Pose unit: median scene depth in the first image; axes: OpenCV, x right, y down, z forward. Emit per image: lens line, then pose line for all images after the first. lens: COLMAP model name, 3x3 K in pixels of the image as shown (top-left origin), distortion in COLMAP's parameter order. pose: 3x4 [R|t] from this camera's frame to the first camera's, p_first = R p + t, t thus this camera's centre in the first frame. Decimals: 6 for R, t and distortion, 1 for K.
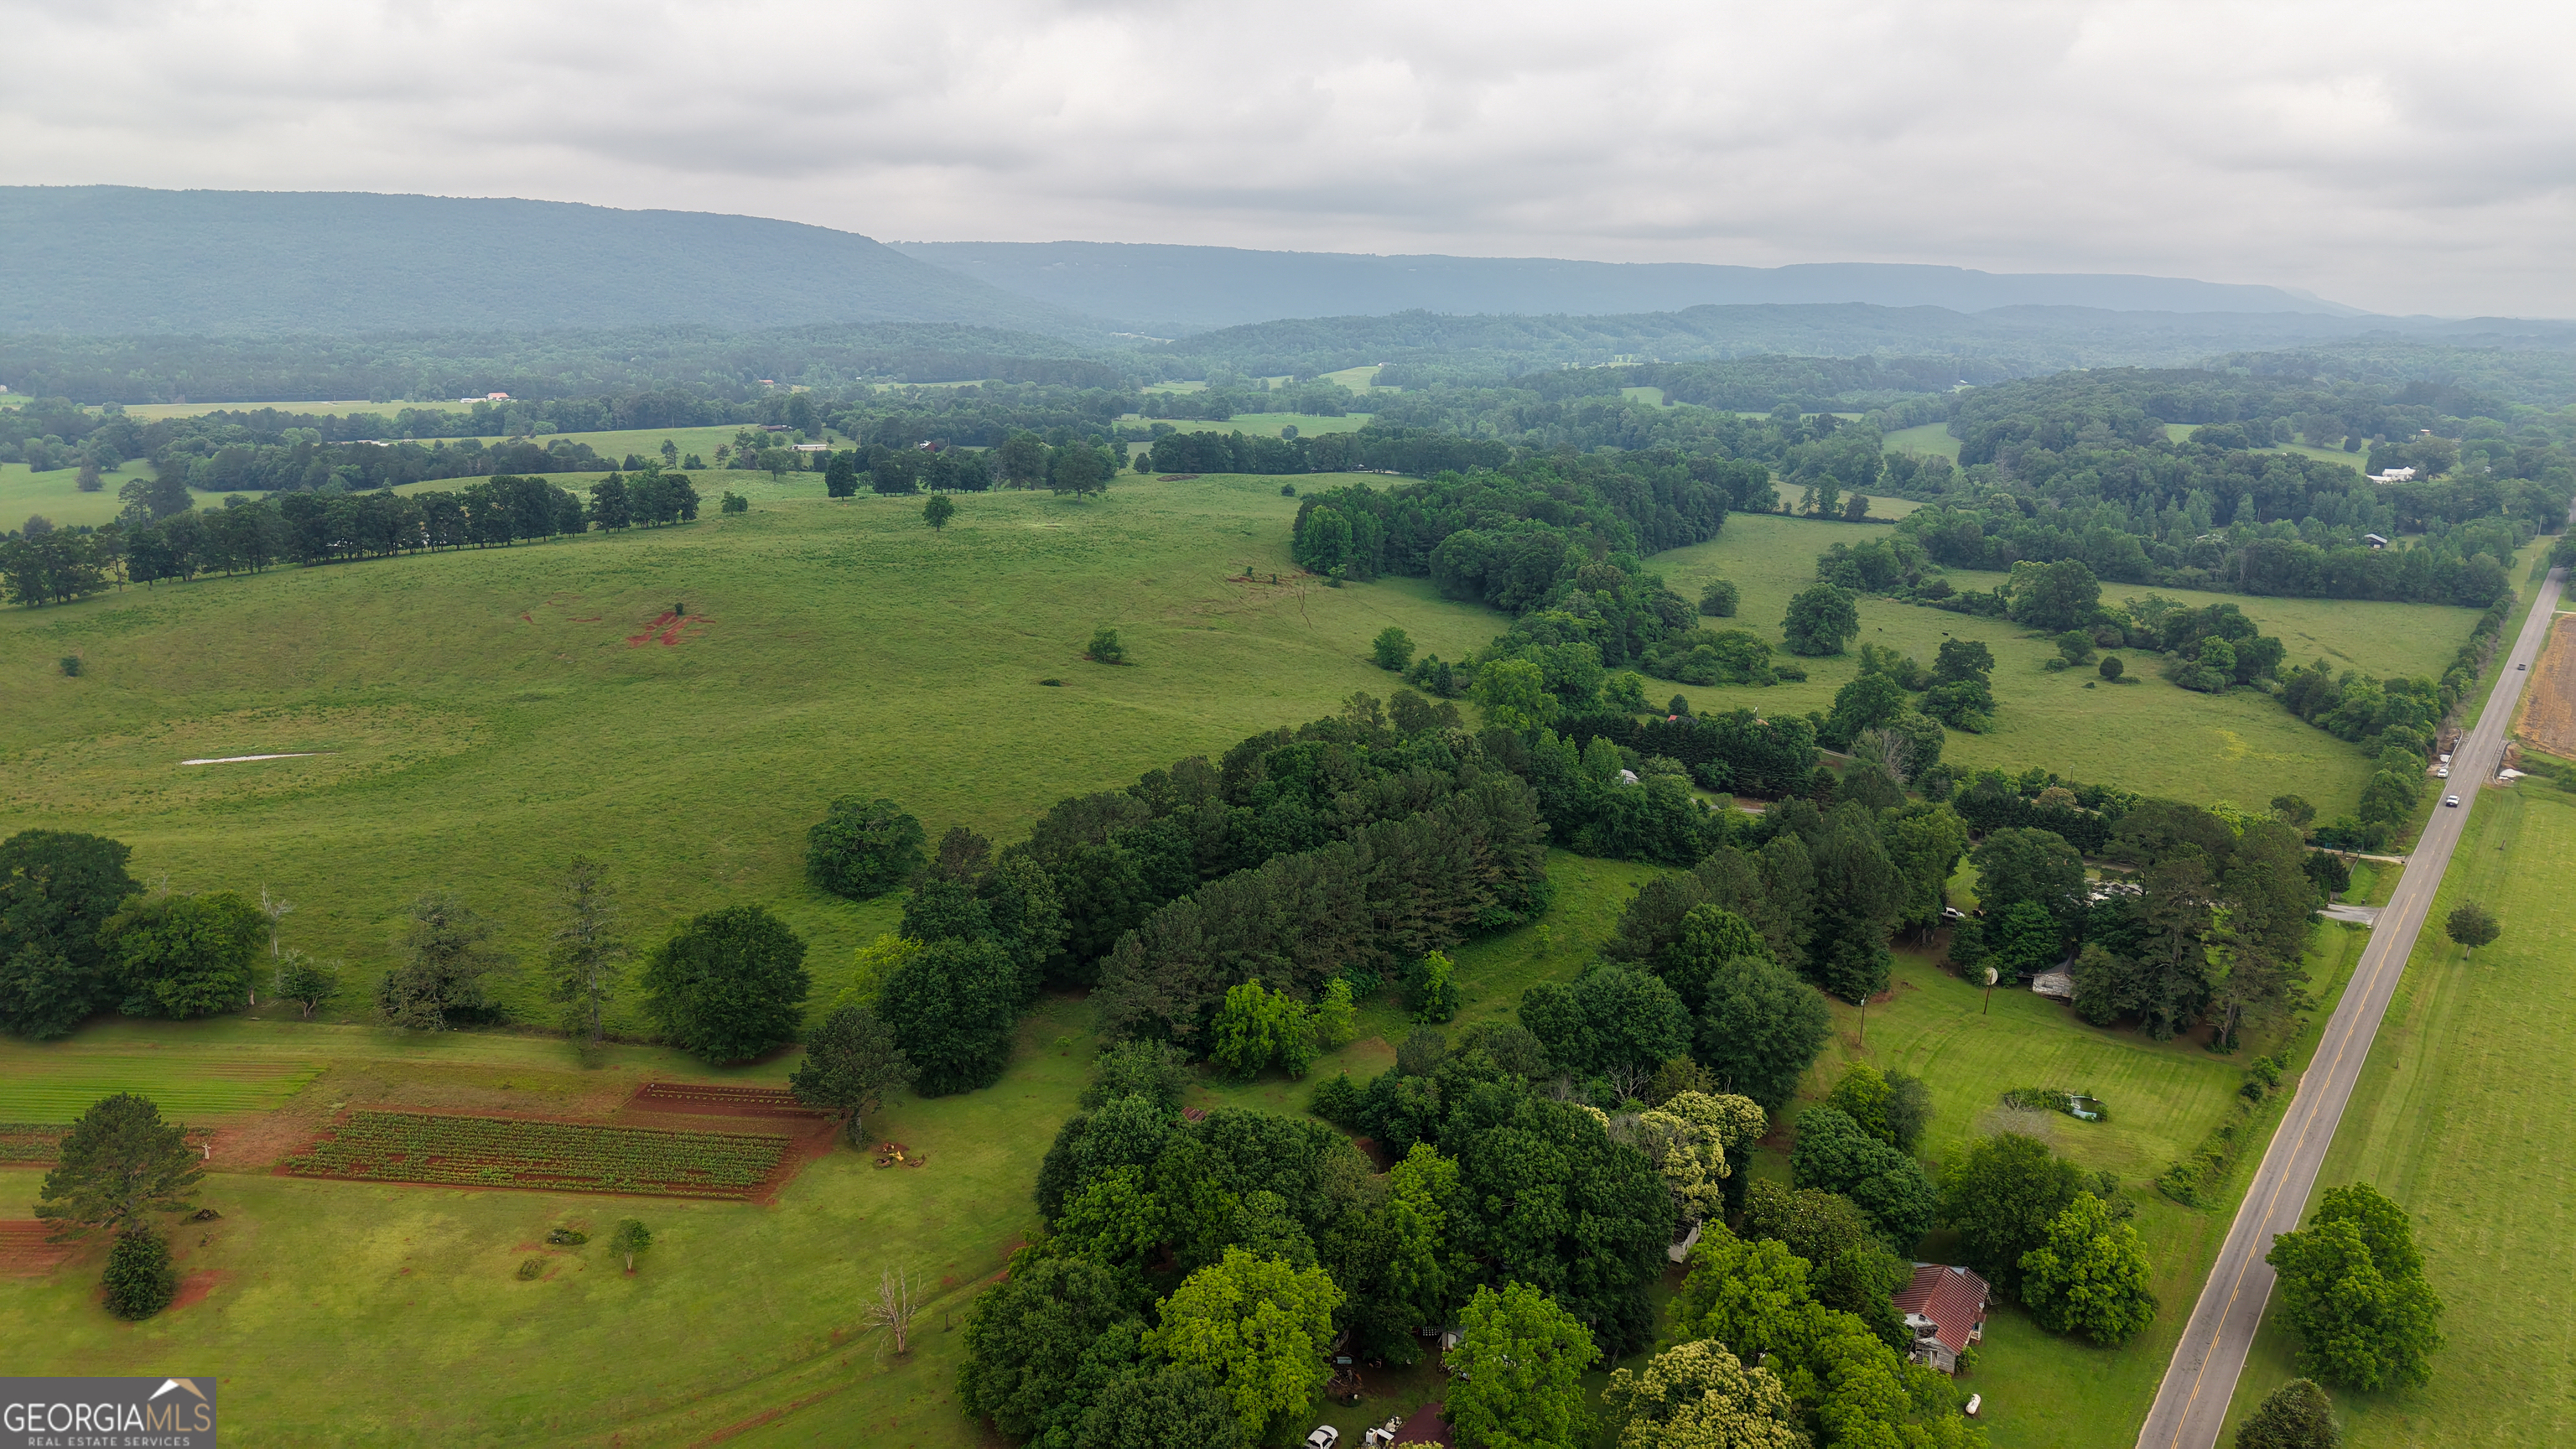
lens RADIAL K [[1718.2, 0, 1271.3], [0, 1718.2, 746.7], [0, 0, 1]] dist [0.031799, -0.032036]
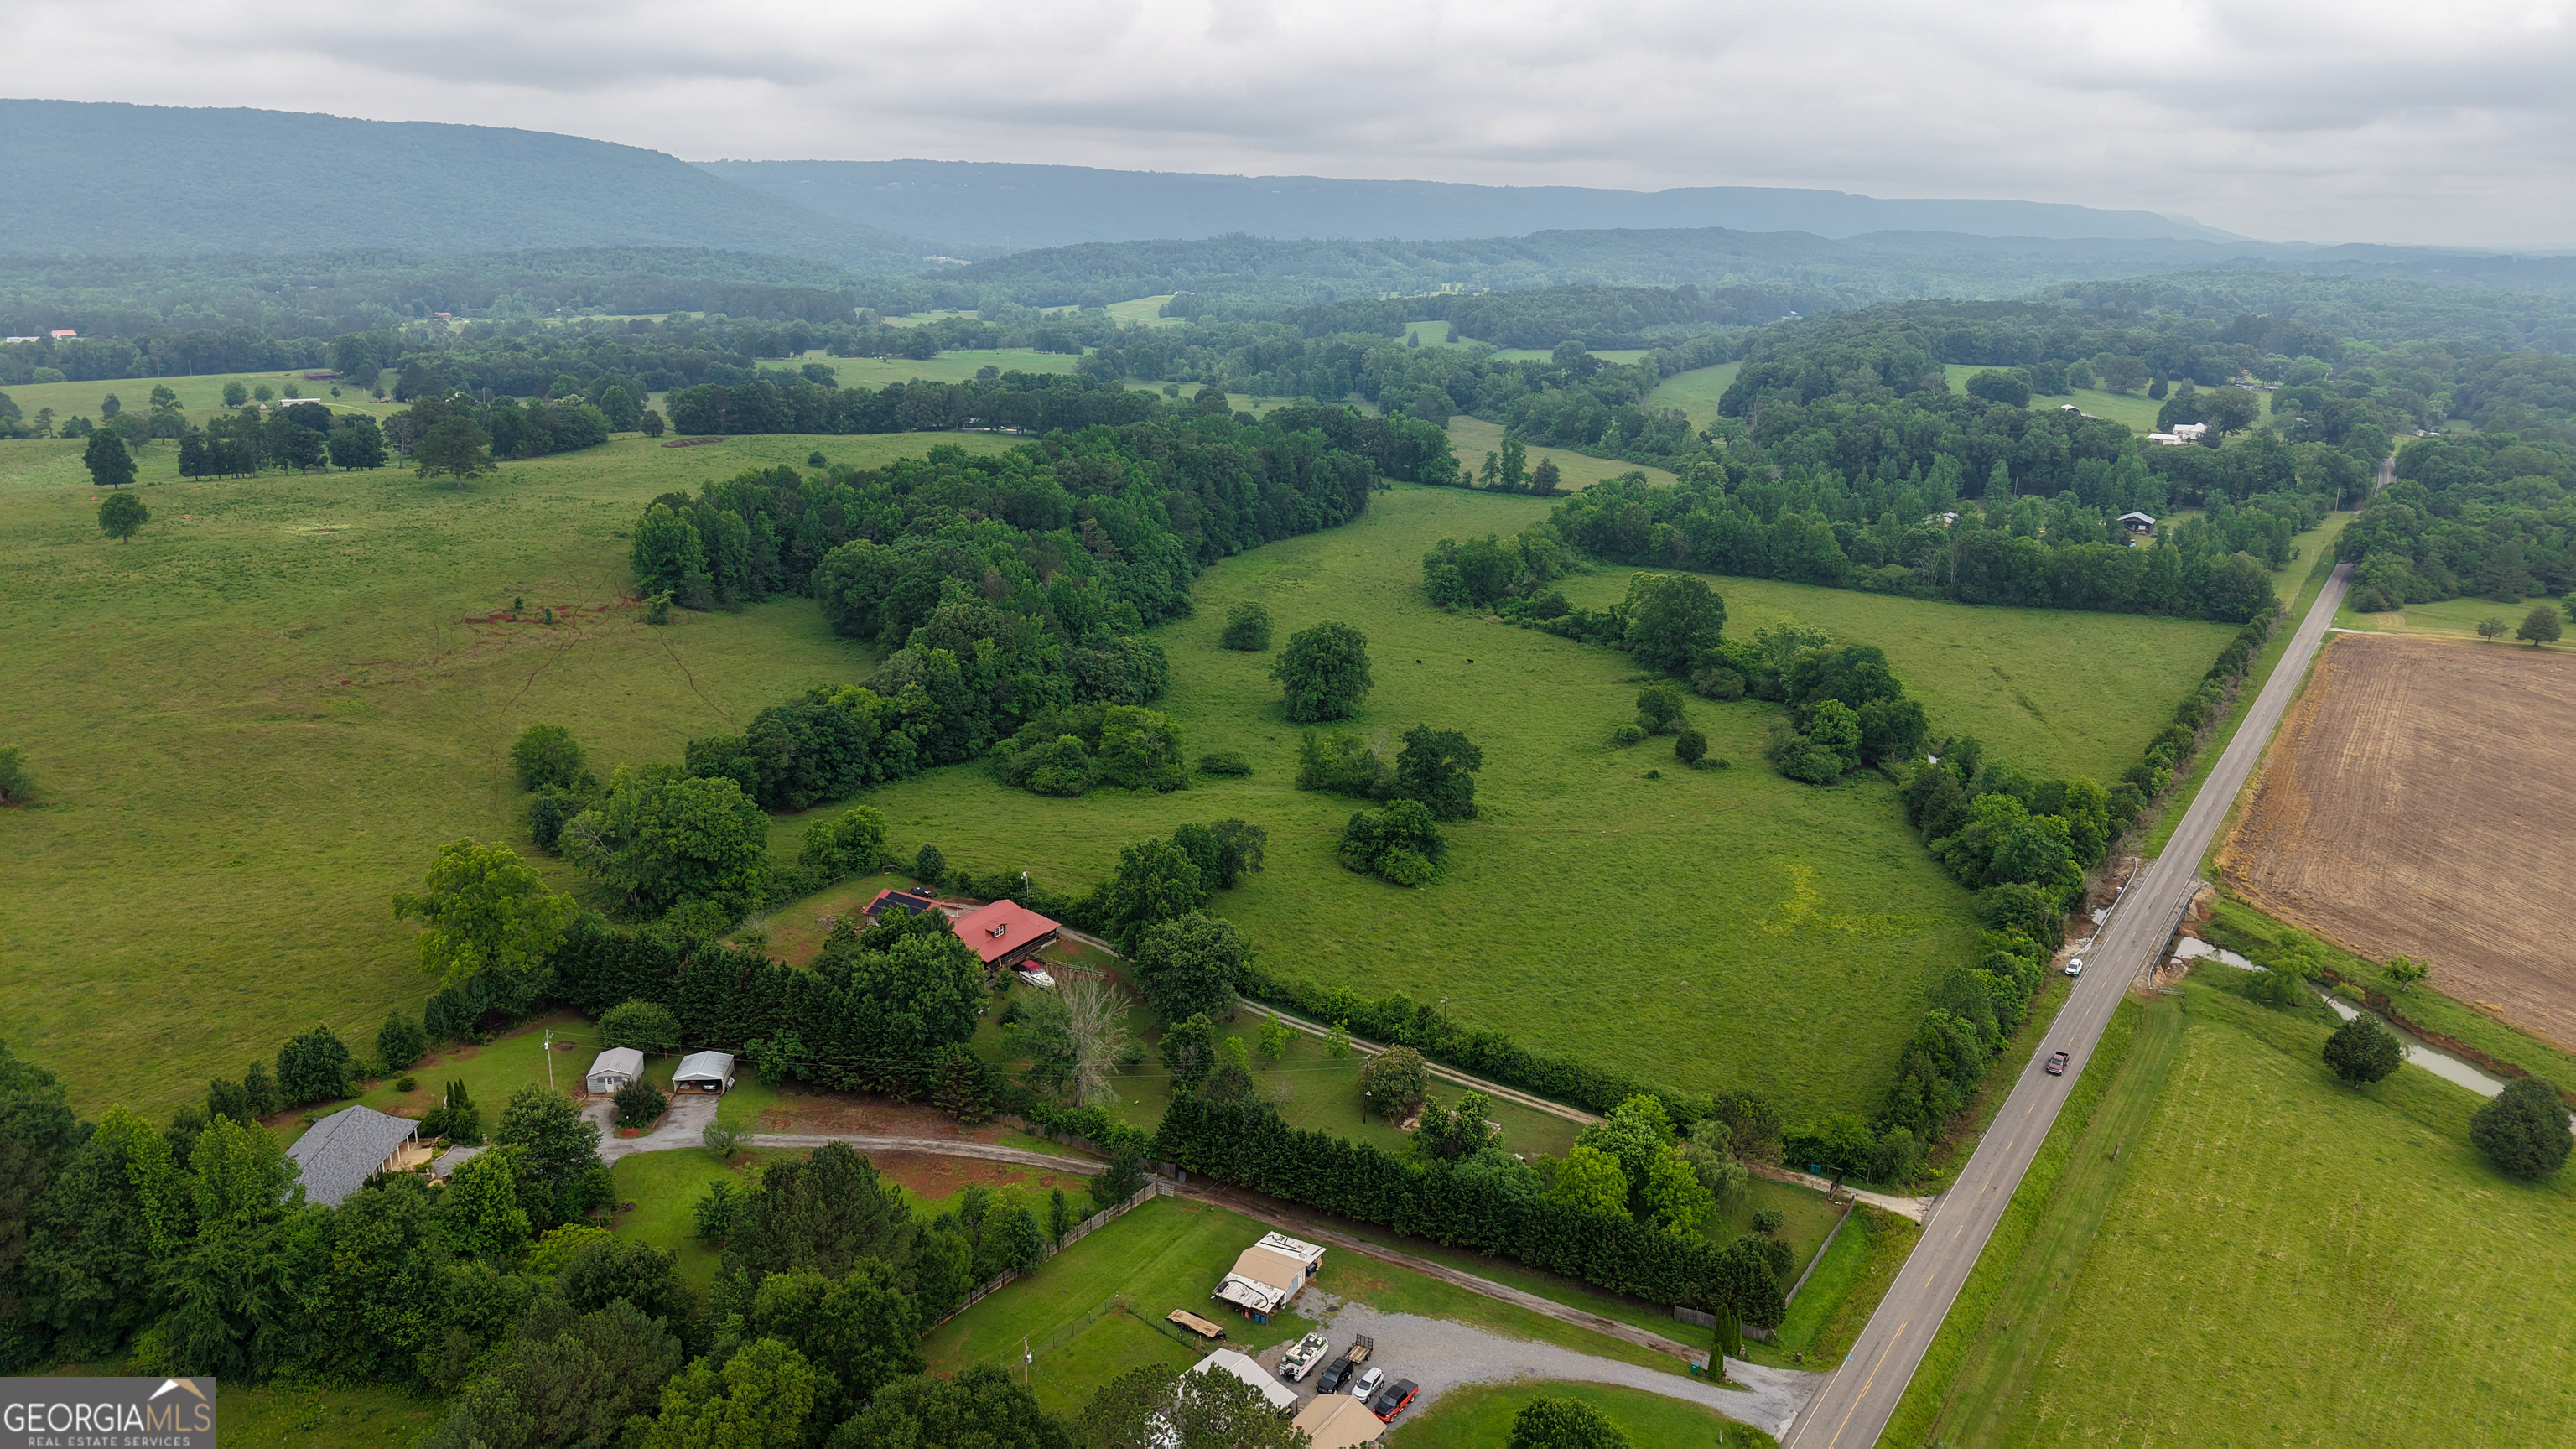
lens RADIAL K [[1718.2, 0, 1275.2], [0, 1718.2, 740.9], [0, 0, 1]] dist [0.031799, -0.032036]
pose [[0.998538, -0.013816, 0.052251, 0.175600], [0.011855, 0.999221, 0.037652, -0.048072], [-0.052731, -0.036978, 0.997924, 0.191711]]
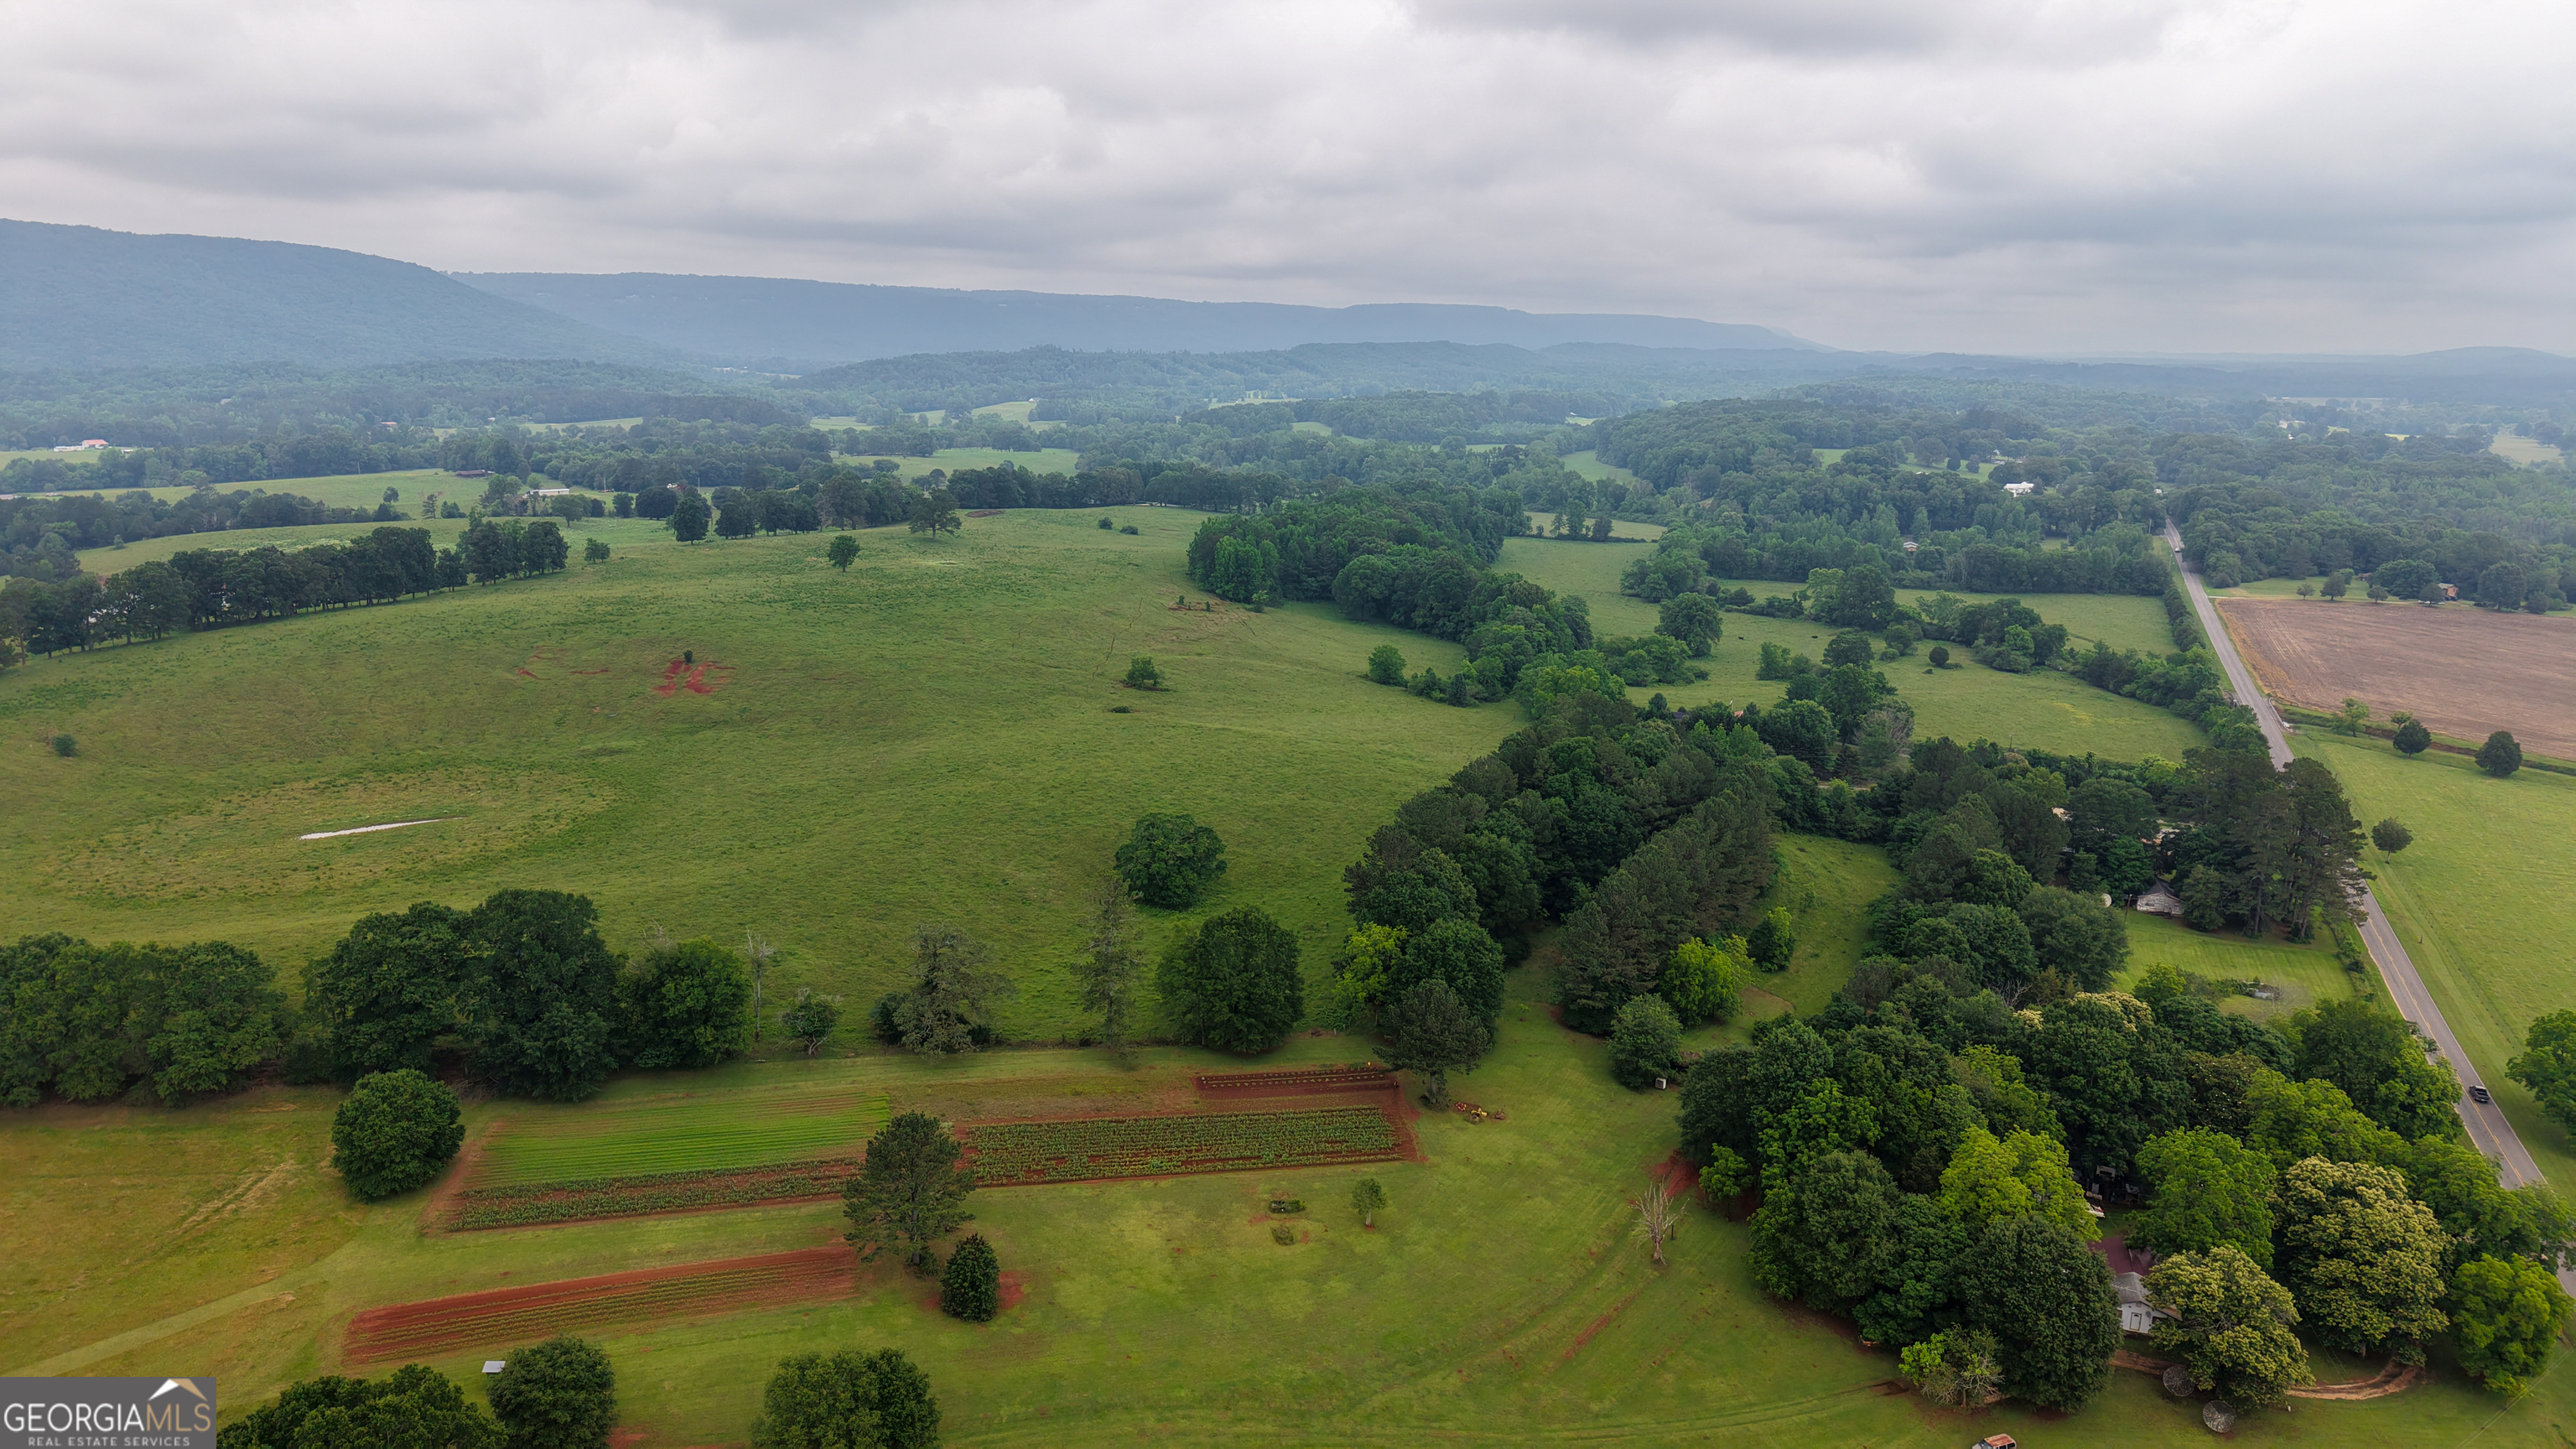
lens RADIAL K [[1718.2, 0, 1273.2], [0, 1718.2, 765.1], [0, 0, 1]] dist [0.031799, -0.032036]
pose [[0.968875, -0.058484, 0.240543, -0.146043], [0.060811, 0.998147, -0.002257, 0.001851], [-0.239965, 0.016815, 0.970636, -0.011915]]
